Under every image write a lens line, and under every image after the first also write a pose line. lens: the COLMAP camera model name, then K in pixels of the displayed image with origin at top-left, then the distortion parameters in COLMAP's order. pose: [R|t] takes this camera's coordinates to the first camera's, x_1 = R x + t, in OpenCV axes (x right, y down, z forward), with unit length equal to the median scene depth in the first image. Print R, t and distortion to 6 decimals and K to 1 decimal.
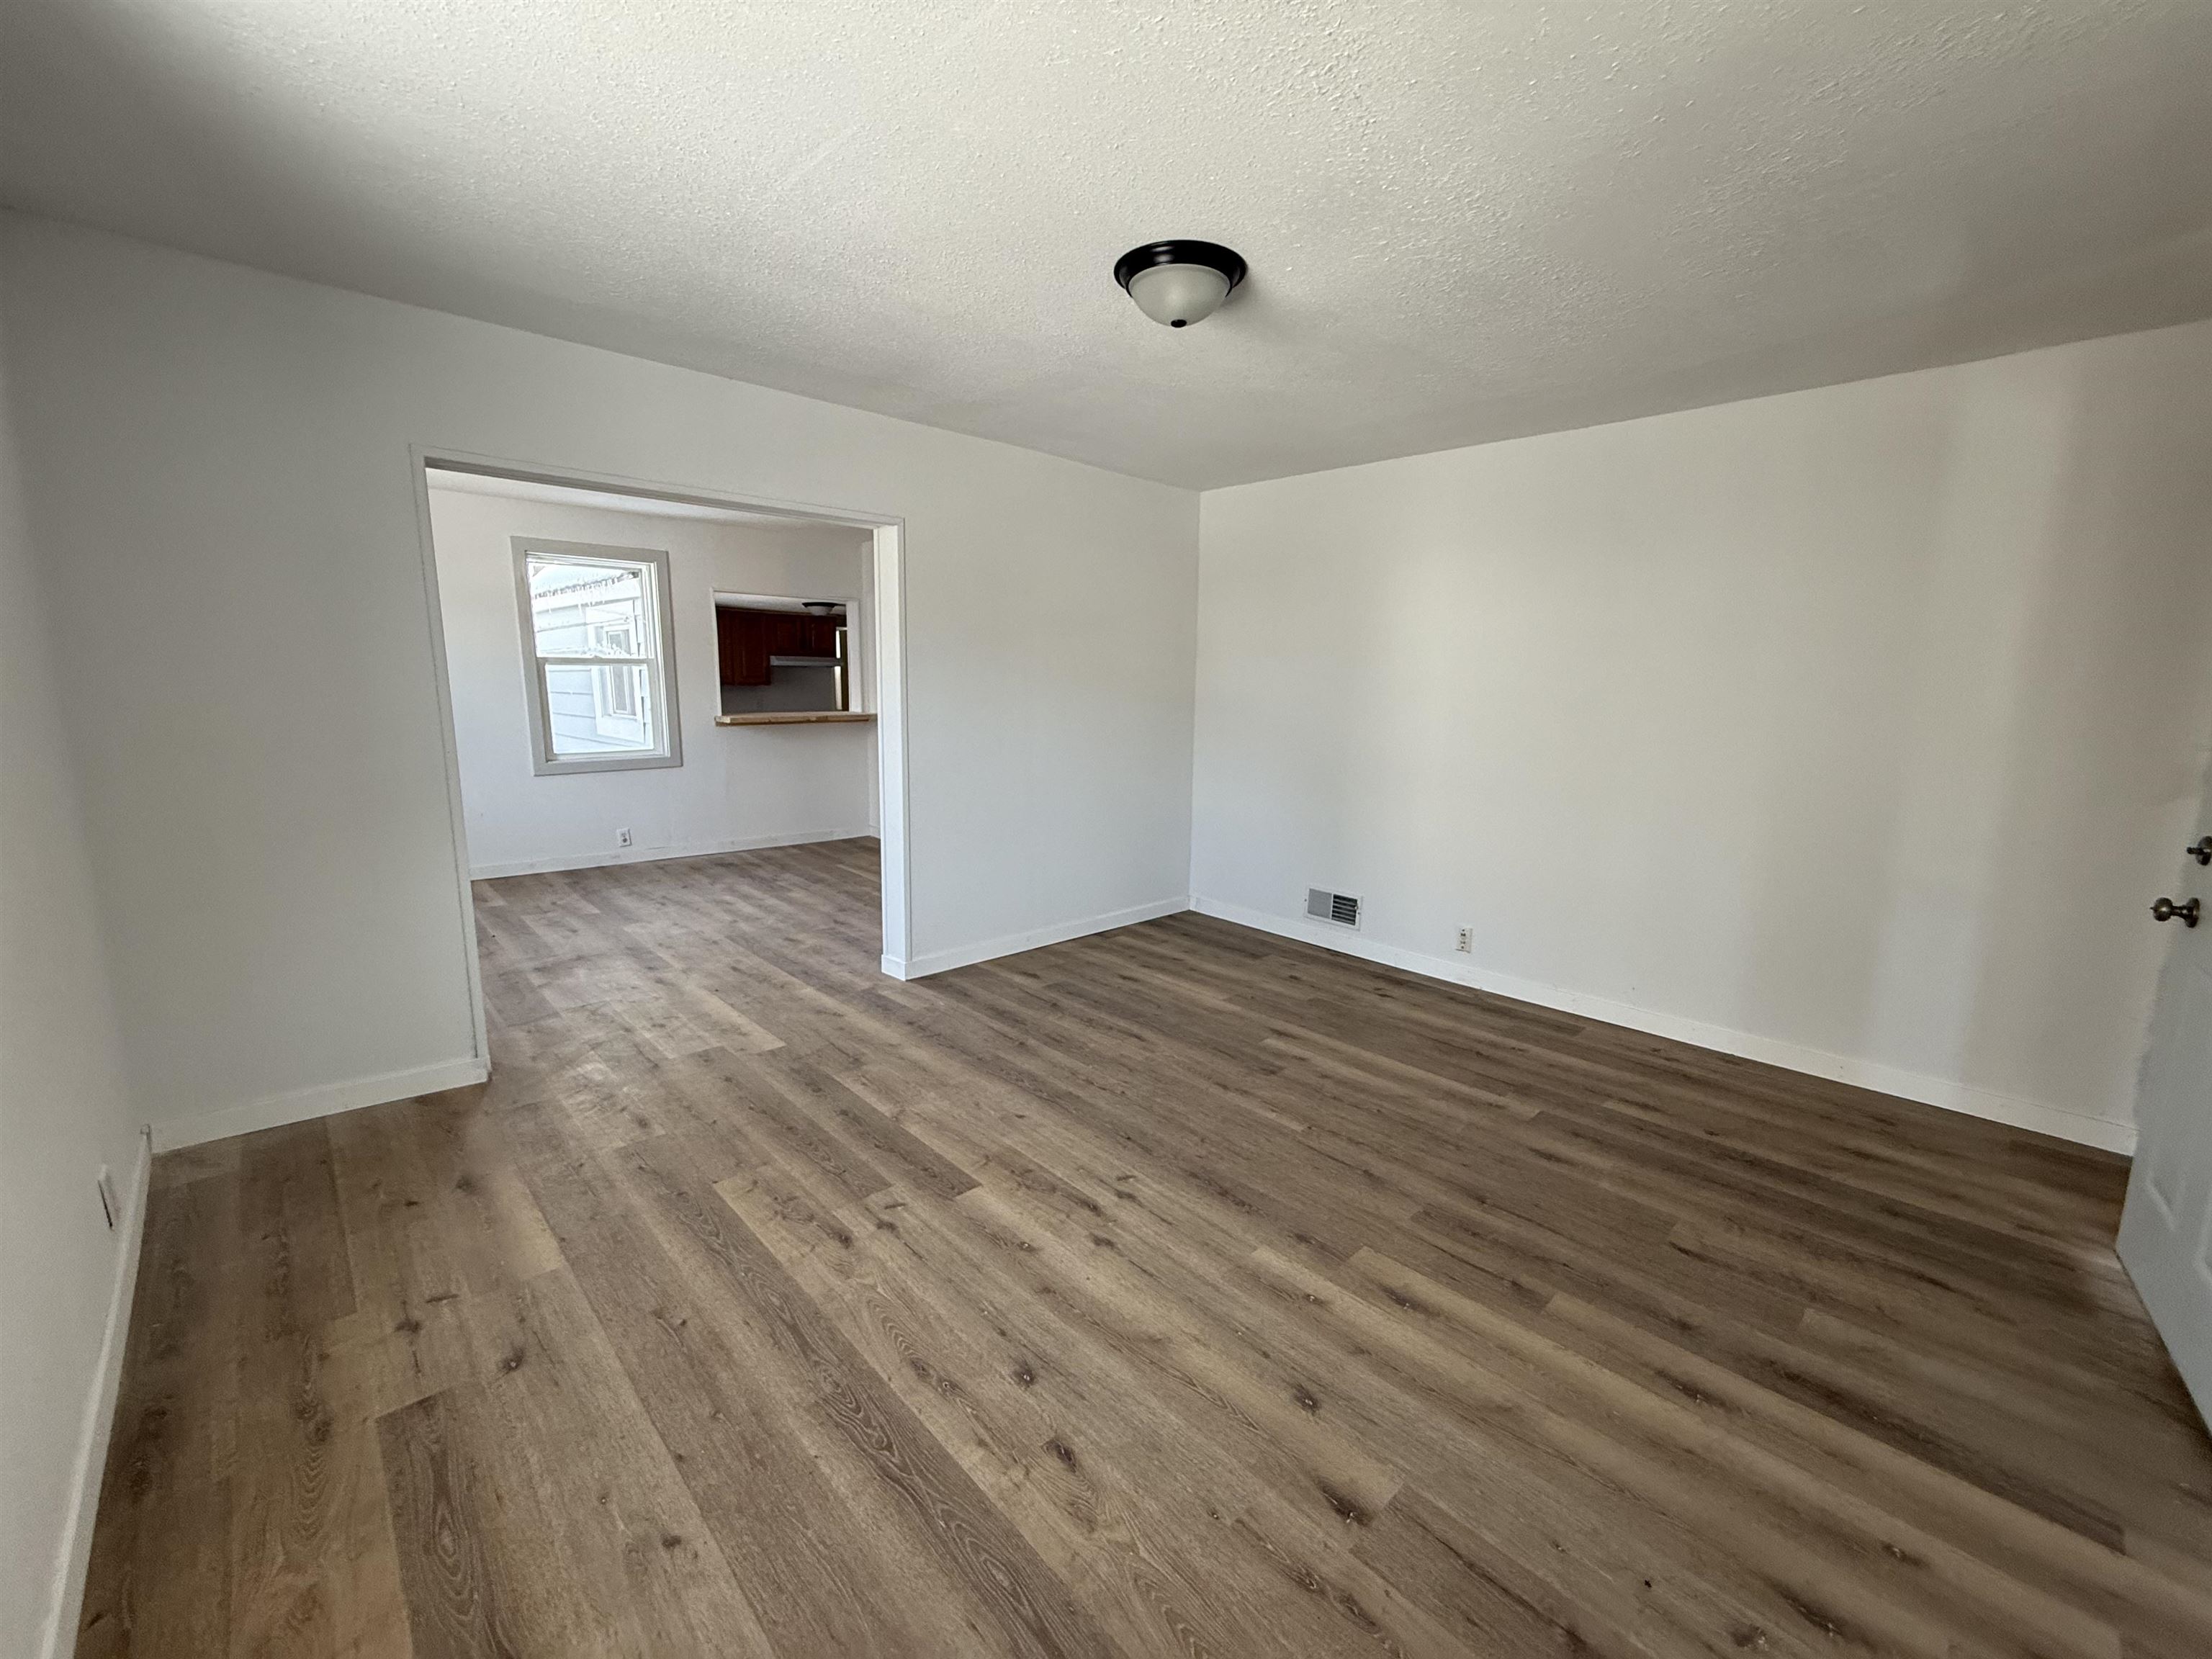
lens RADIAL K [[882.2, 0, 1094.2], [0, 882.2, 826.0], [0, 0, 1]] dist [0.001916, -0.000509]
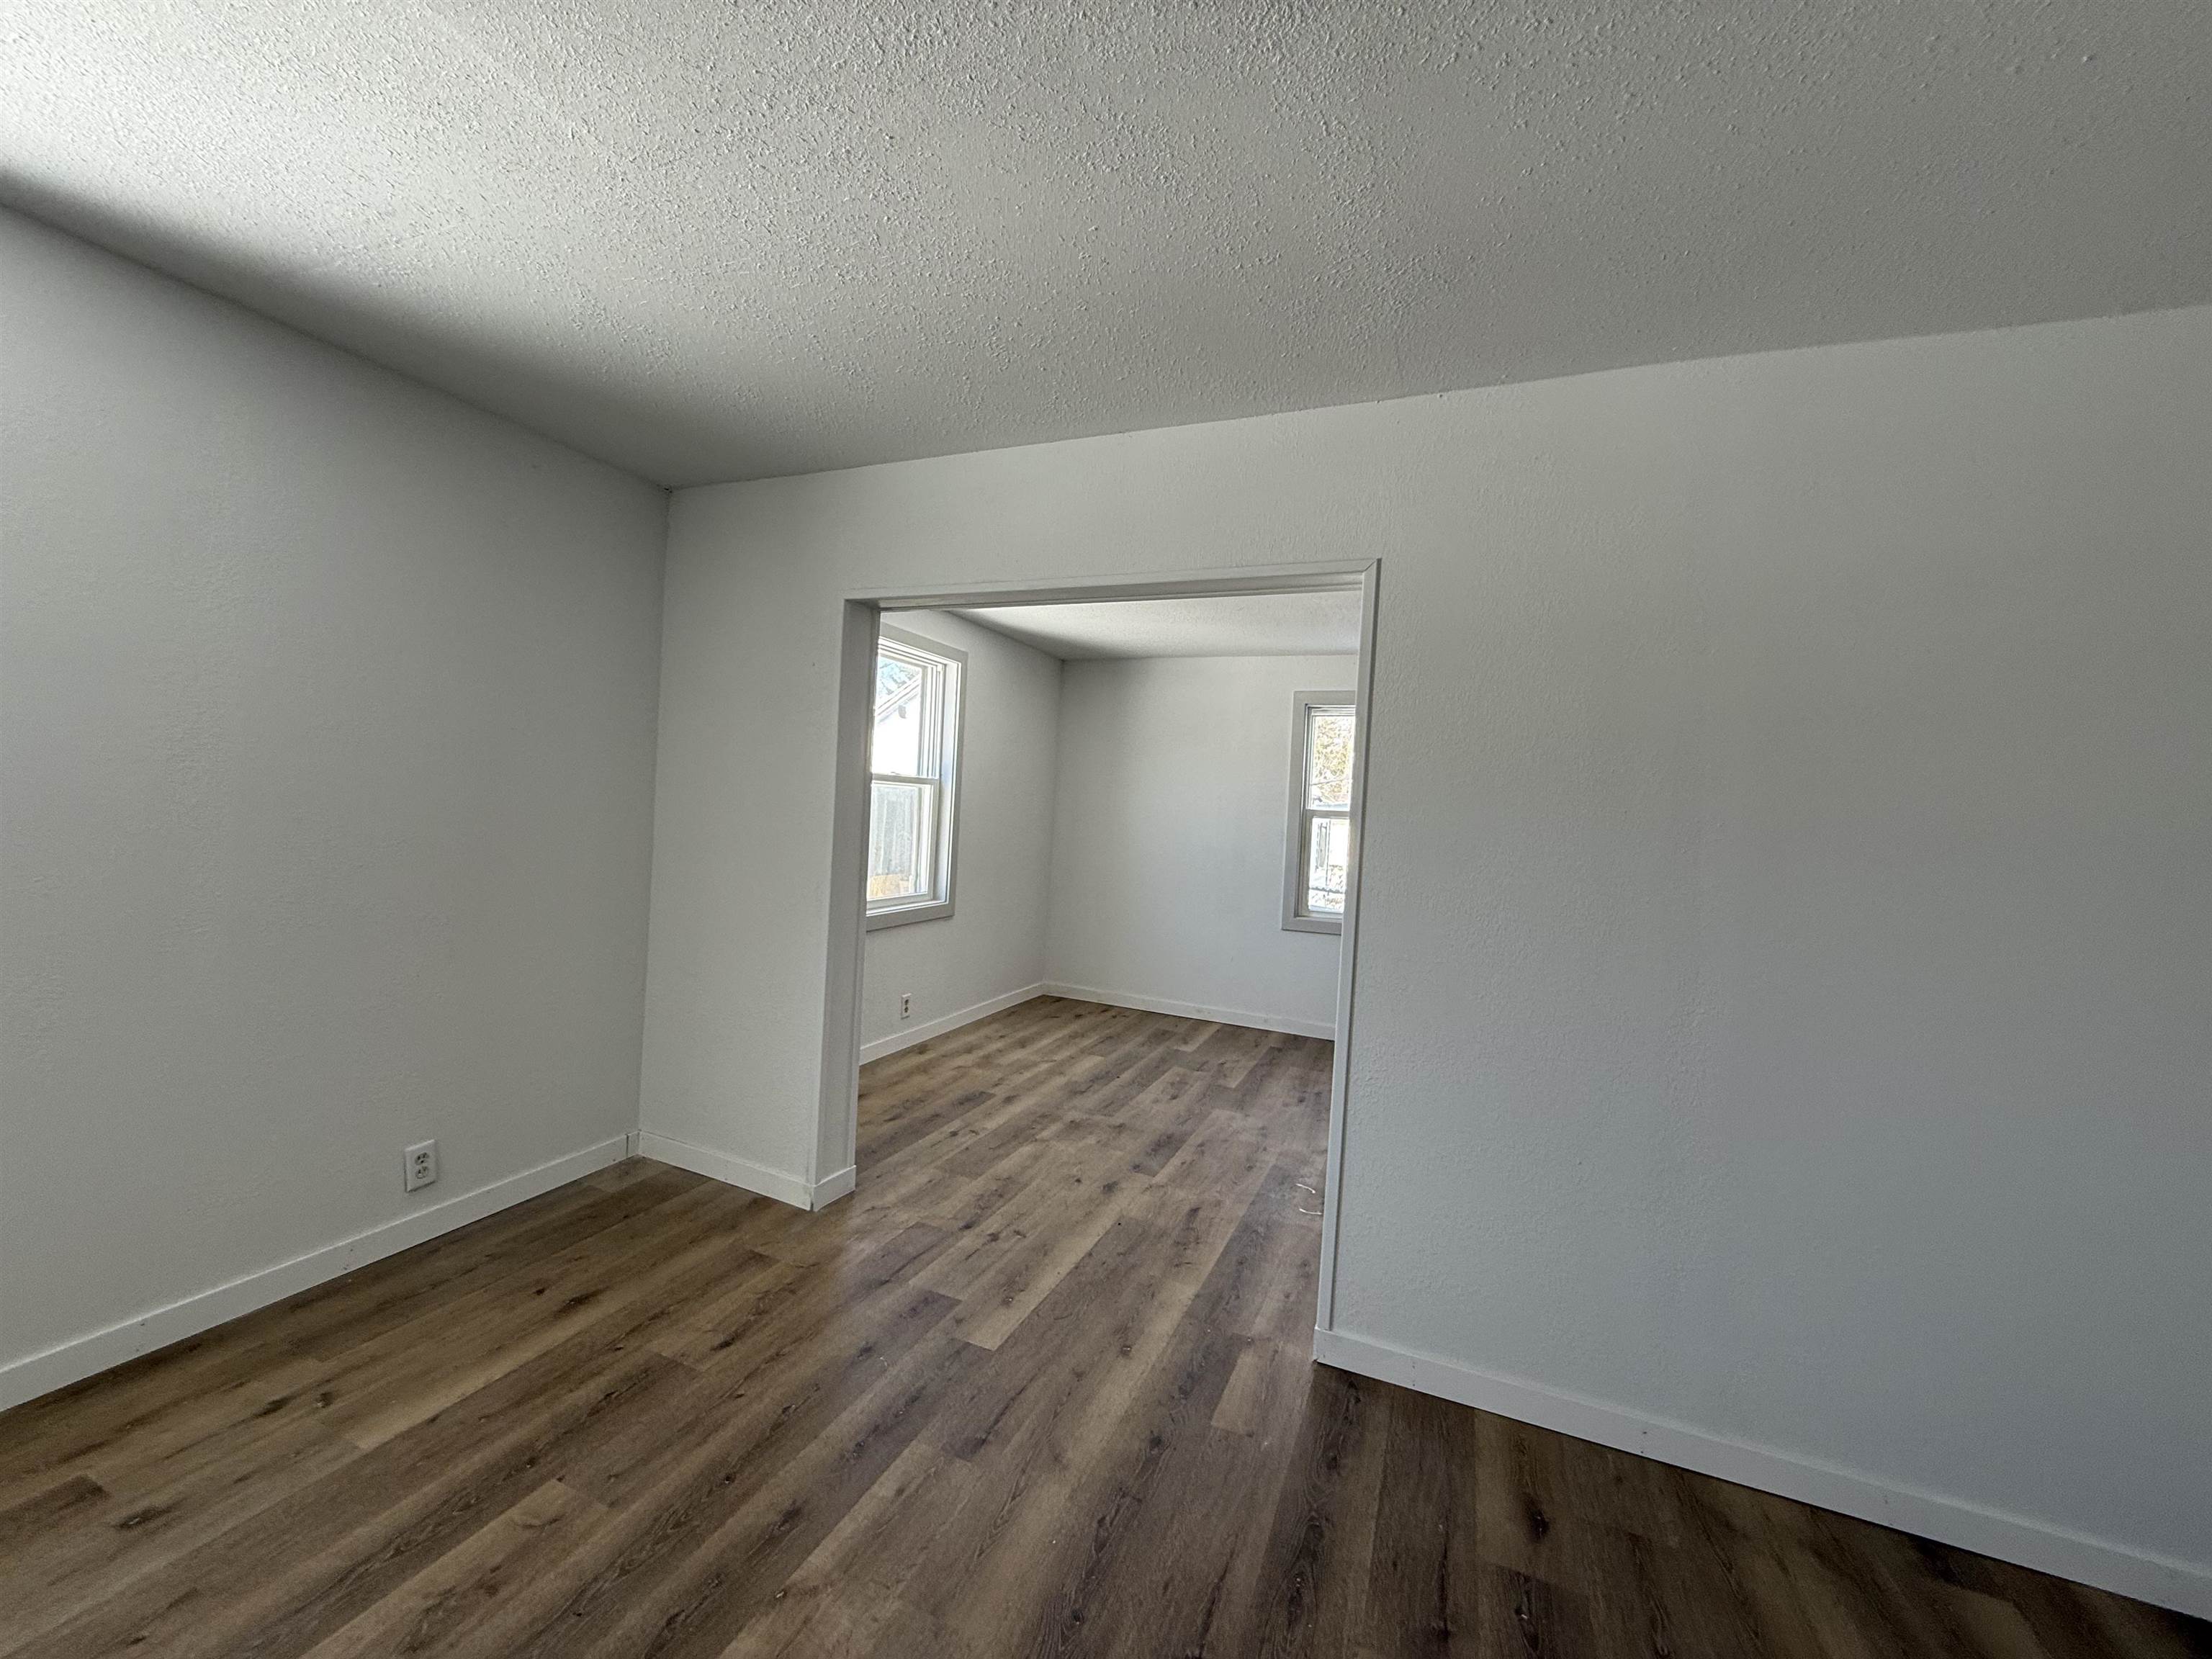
lens RADIAL K [[882.2, 0, 1094.2], [0, 882.2, 826.0], [0, 0, 1]] dist [0.001916, -0.000509]
pose [[0.410179, 0.021078, -0.911761, 0.258577], [-0.201565, 0.977106, -0.068090, -0.099028], [0.889452, 0.211708, 0.405037, 0.667058]]
